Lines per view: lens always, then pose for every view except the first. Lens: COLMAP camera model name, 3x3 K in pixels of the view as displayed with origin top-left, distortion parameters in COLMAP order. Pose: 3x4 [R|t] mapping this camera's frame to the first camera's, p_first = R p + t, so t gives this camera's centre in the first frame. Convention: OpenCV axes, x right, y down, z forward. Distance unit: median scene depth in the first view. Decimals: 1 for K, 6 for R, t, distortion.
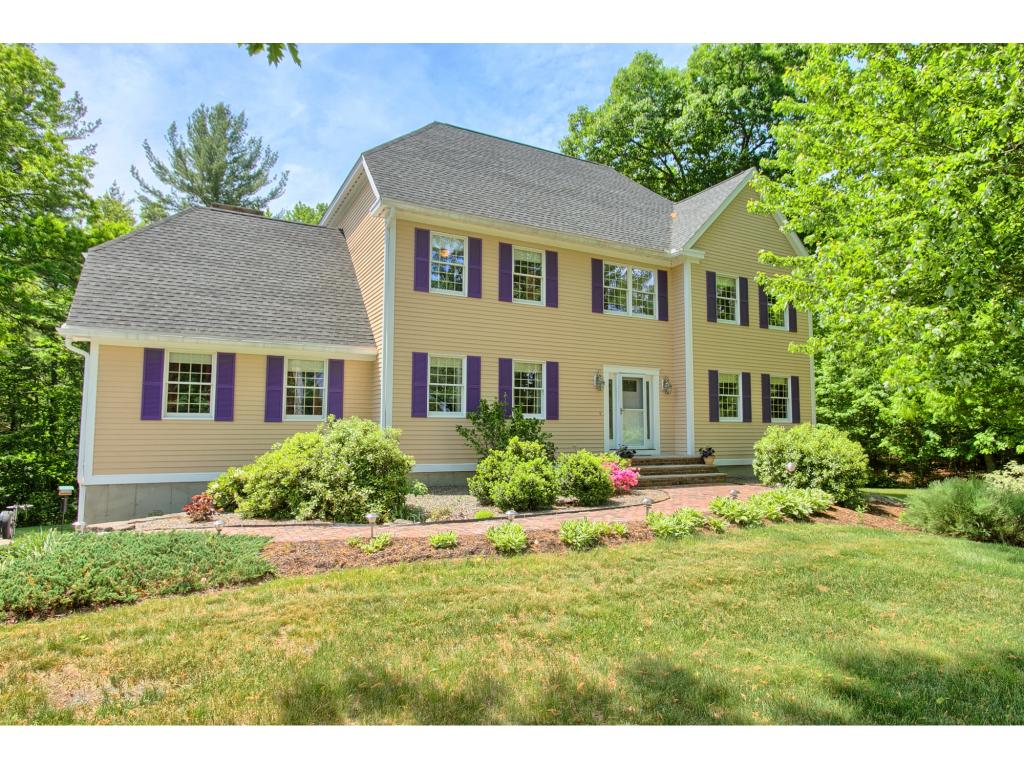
lens RADIAL K [[622.5, 0, 511.5], [0, 622.5, 382.6], [0, 0, 1]] dist [0.002304, 0.000132]
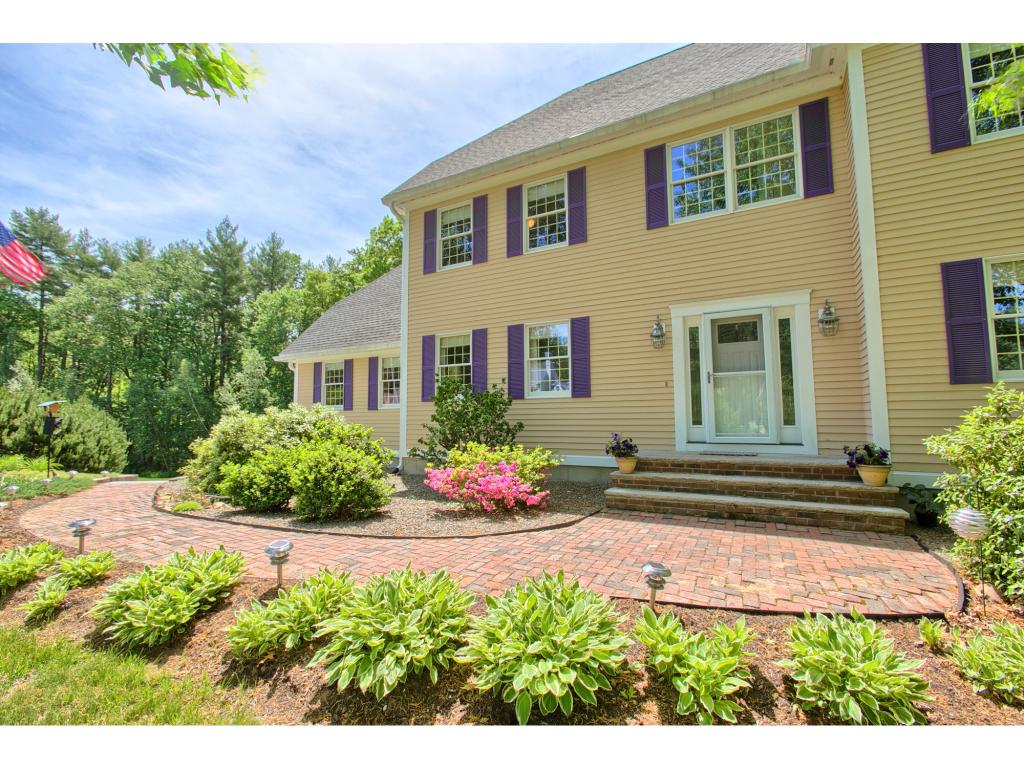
lens RADIAL K [[454.1, 0, 511.4], [0, 454.1, 384.2], [0, 0, 1]] dist [-0.001727, 0.002873]
pose [[0.528521, -0.074722, -0.845625, 0.465270], [0.065960, 0.996722, -0.046847, 0.063280], [0.846354, -0.031018, 0.531717, 0.648887]]
